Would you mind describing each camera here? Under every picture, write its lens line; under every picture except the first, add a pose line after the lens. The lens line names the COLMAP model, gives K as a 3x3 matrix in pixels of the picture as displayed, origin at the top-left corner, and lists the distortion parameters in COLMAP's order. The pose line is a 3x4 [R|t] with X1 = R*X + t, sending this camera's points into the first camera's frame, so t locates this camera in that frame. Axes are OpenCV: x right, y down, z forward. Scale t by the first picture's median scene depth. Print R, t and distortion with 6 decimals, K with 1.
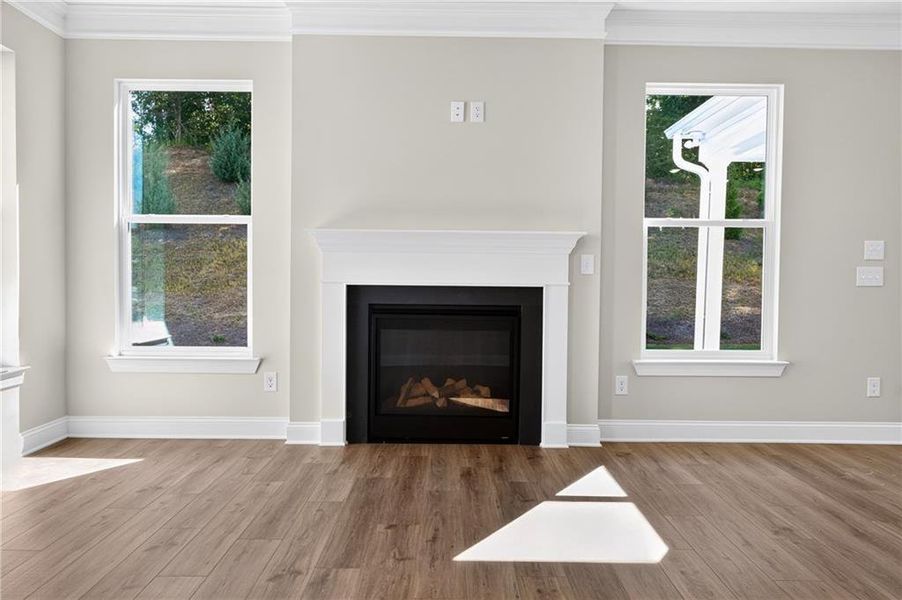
lens RADIAL K [[744.1, 0, 451.0], [0, 744.1, 300.0], [0, 0, 1]] dist [-0.003150, -0.001867]
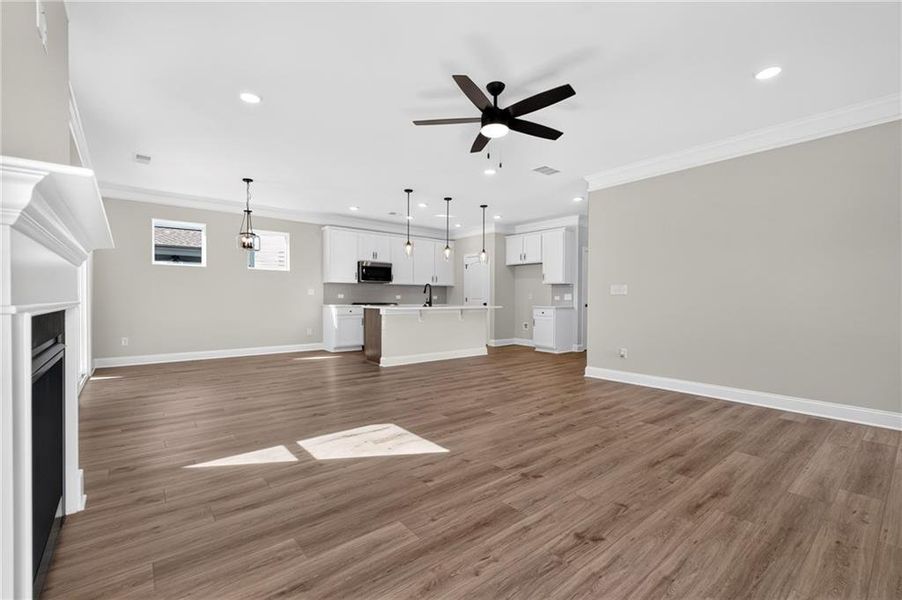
lens RADIAL K [[391.8, 0, 451.7], [0, 391.8, 300.1], [0, 0, 1]] dist [0.005974, -0.000015]
pose [[-0.633308, -0.018914, 0.773668, -0.447009], [0.012791, 0.999309, 0.034901, -0.034773], [-0.773794, 0.031999, -0.632629, 0.956665]]
